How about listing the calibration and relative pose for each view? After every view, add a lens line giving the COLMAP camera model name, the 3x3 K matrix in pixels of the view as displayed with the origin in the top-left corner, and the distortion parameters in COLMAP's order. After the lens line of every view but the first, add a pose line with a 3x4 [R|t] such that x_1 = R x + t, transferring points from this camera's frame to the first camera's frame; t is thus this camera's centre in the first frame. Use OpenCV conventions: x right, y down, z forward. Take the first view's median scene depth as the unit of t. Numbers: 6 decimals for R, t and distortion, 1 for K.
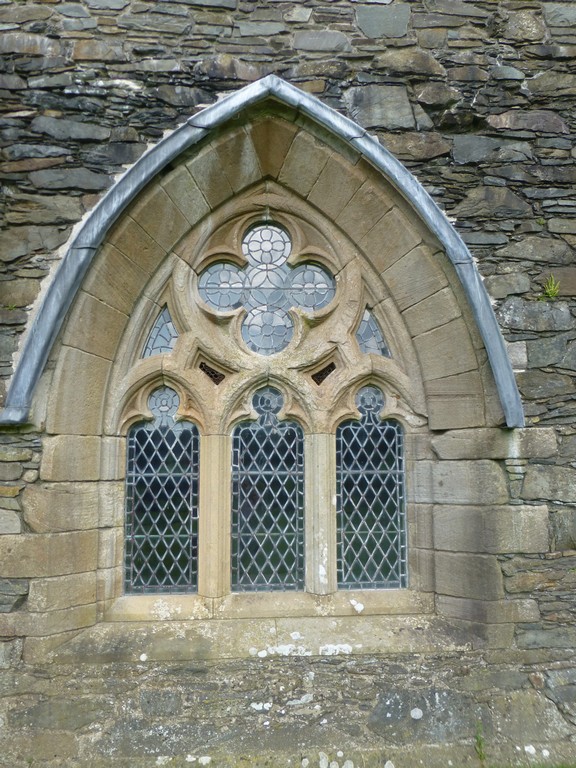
lens RADIAL K [[554.3, 0, 294.9], [0, 554.3, 401.5], [0, 0, 1]] dist [-0.029827, 0.006234]
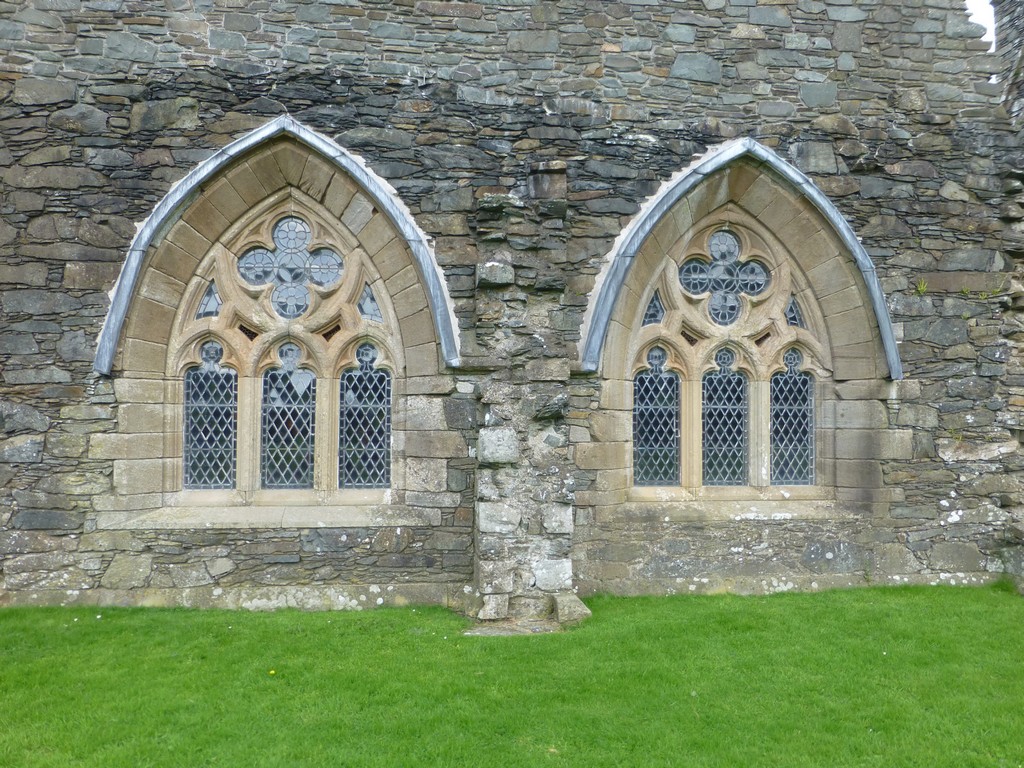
lens RADIAL K [[739.0, 0, 496.5], [0, 739.0, 400.2], [0, 0, 1]] dist [-0.029827, 0.006234]
pose [[0.999102, 0.014386, 0.039857, -0.766278], [-0.017647, 0.996419, 0.082691, -0.042583], [-0.038525, -0.083320, 0.995778, -0.968281]]
